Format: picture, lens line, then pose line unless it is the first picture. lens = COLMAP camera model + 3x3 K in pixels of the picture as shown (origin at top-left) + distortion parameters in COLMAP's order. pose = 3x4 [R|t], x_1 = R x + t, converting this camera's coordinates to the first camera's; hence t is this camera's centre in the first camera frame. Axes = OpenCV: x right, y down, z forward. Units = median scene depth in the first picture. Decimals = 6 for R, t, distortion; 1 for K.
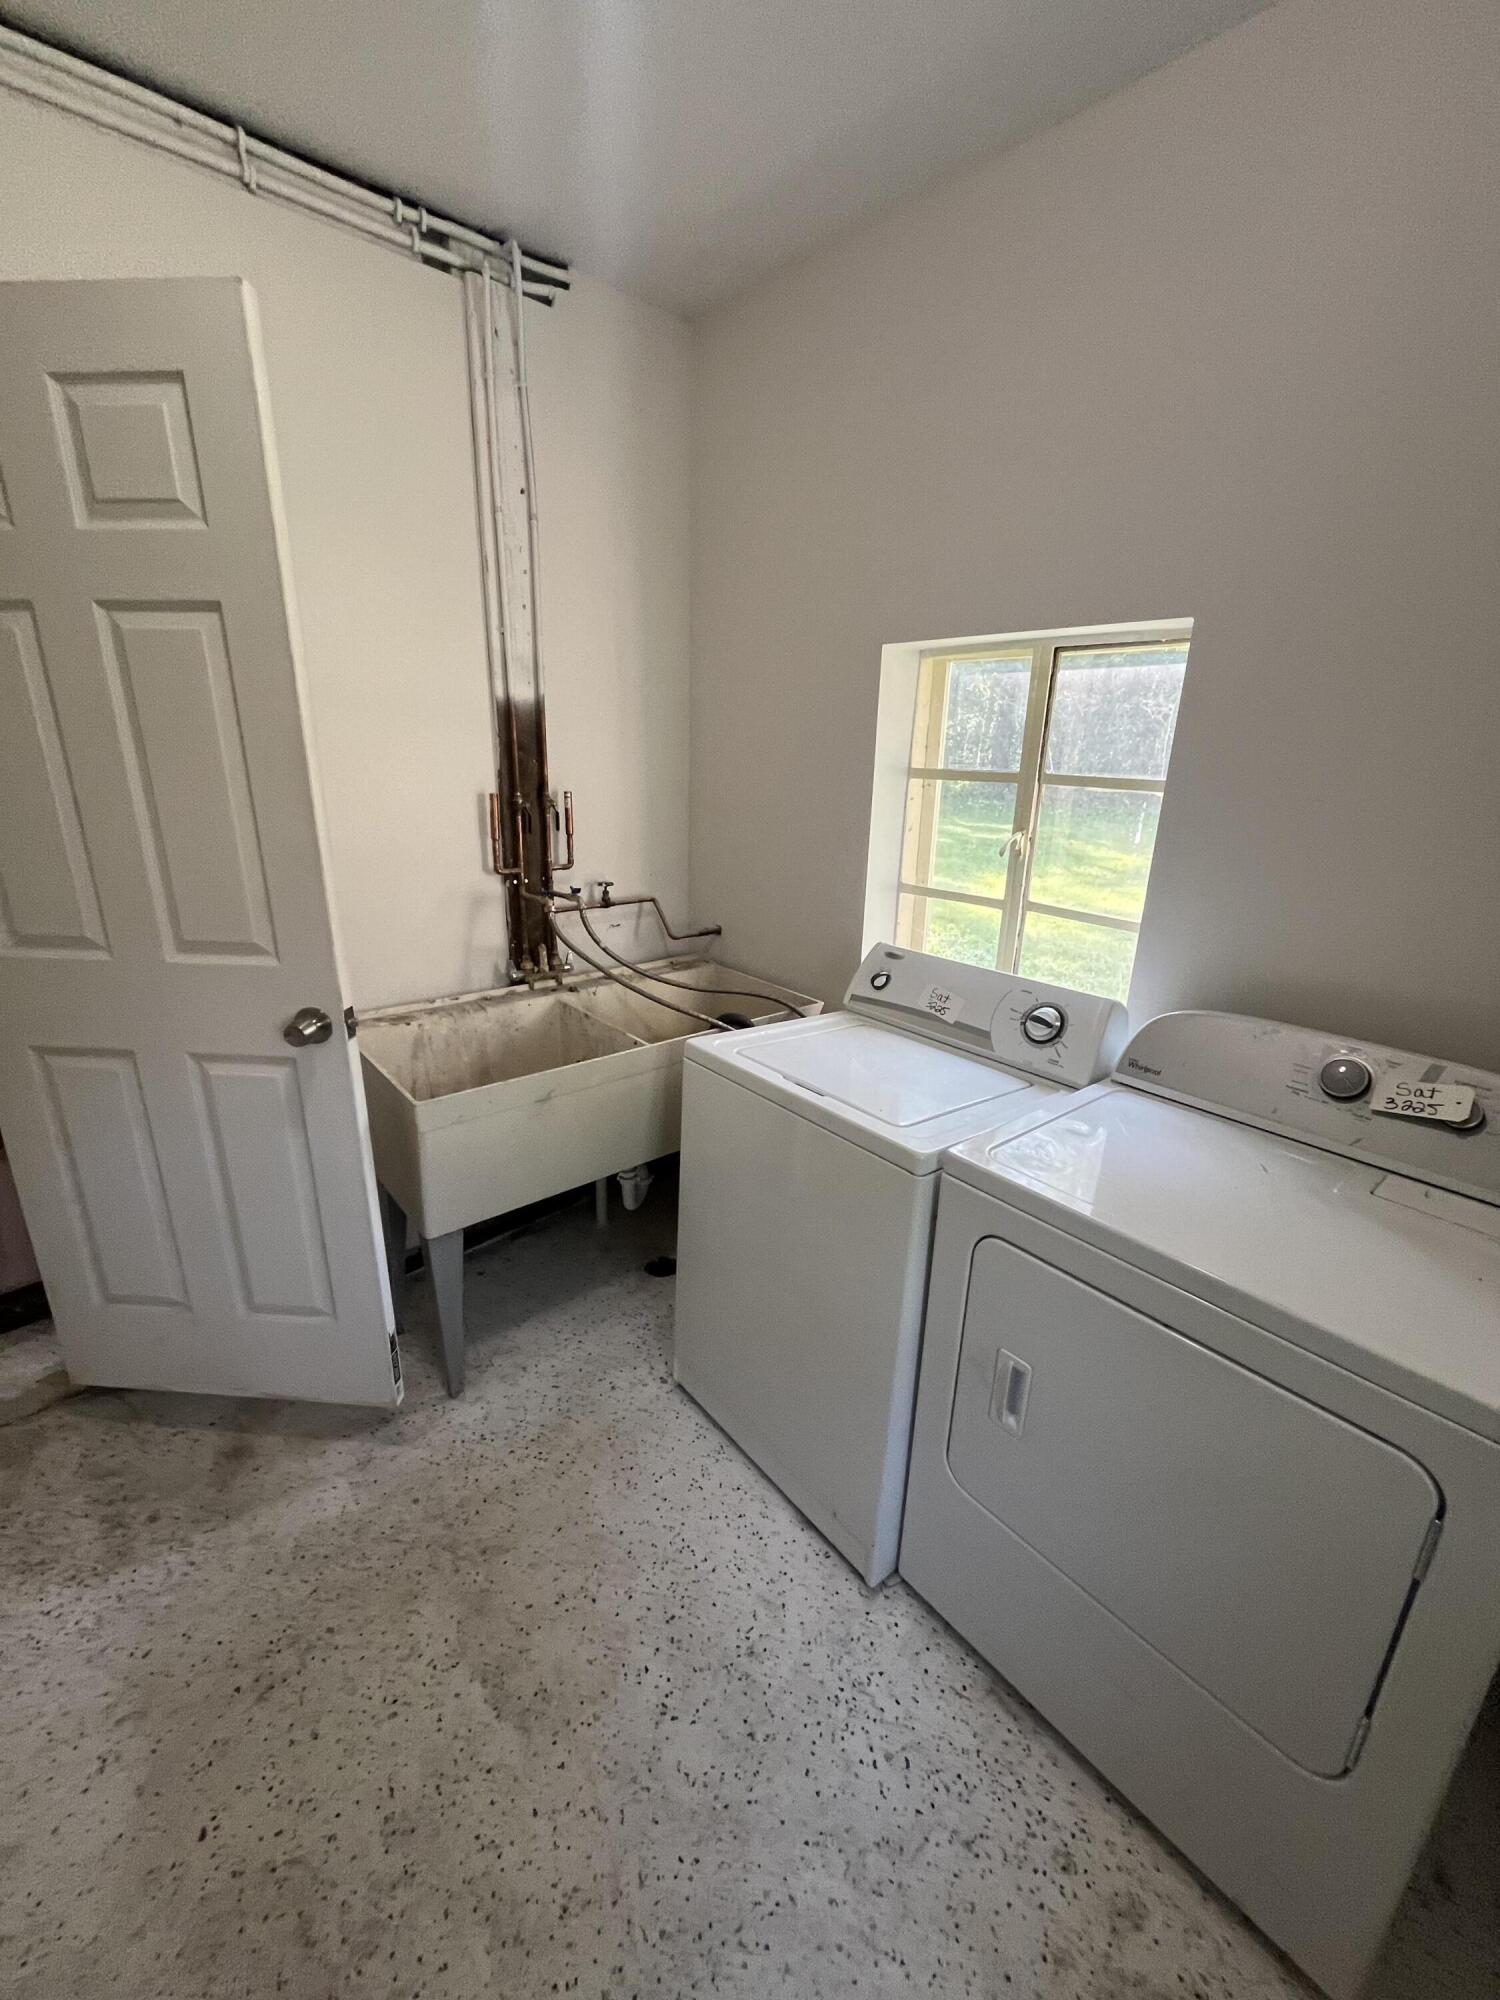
lens RADIAL K [[800.5, 0, 747.1], [0, 800.5, 1001.1], [0, 0, 1]] dist [-0.002995, -0.000249]
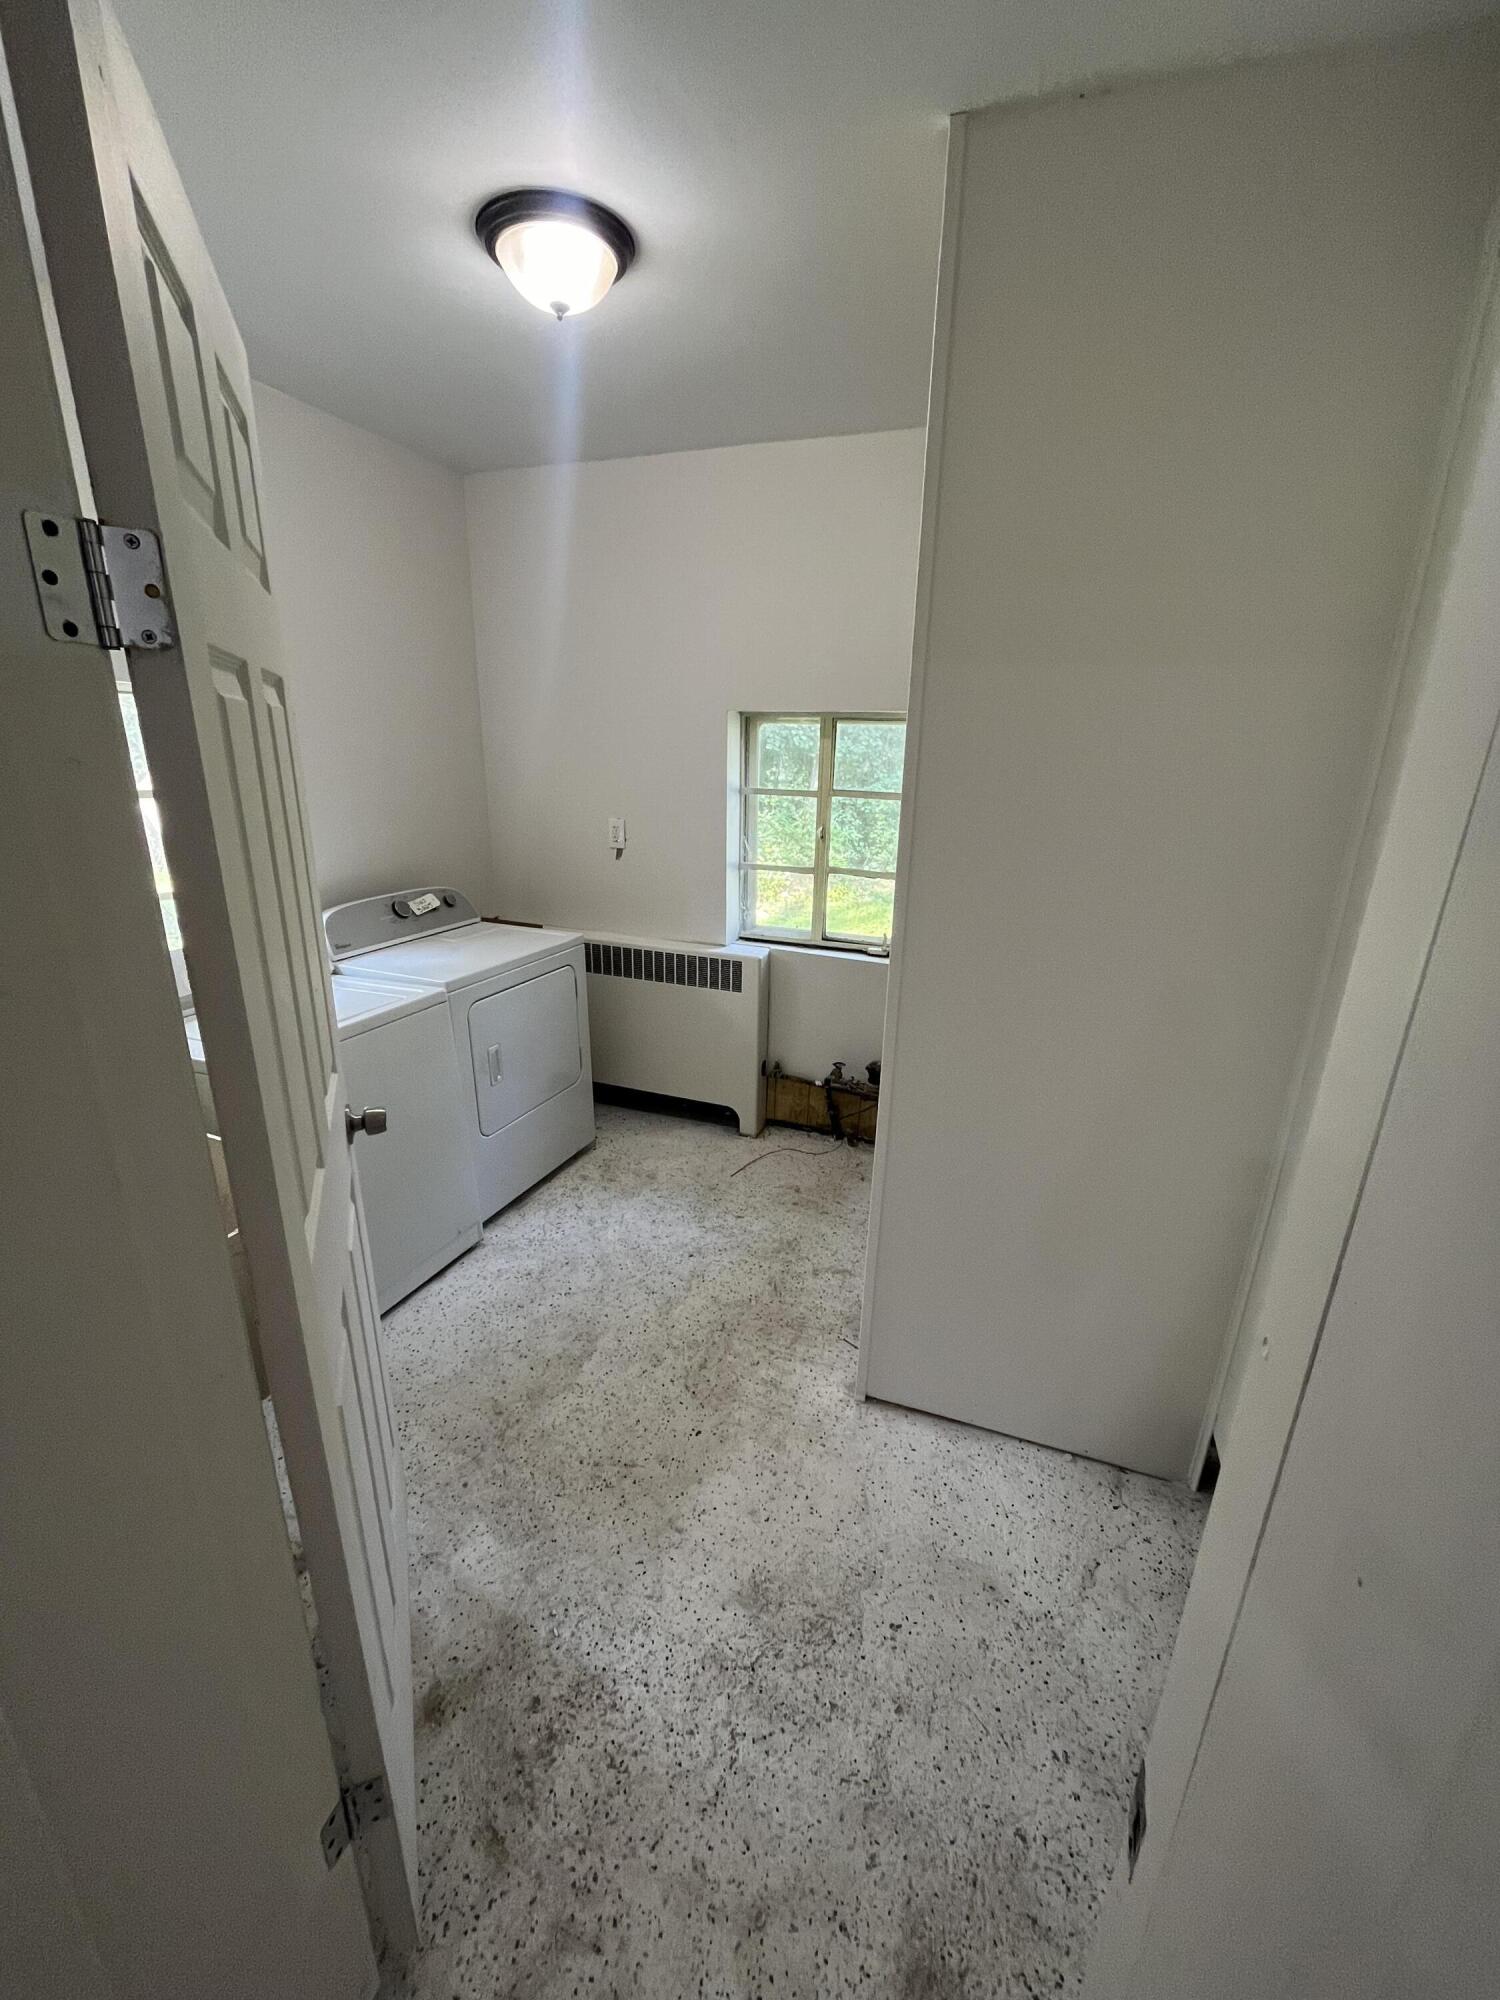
lens RADIAL K [[800.5, 0, 745.8], [0, 800.5, 995.9], [0, 0, 1]] dist [-0.002995, -0.000249]
pose [[-0.438928, -0.305621, 0.844949, -1.738713], [0.239382, 0.866614, 0.437809, -0.465489], [-0.866048, 0.394432, -0.307221, 0.976953]]
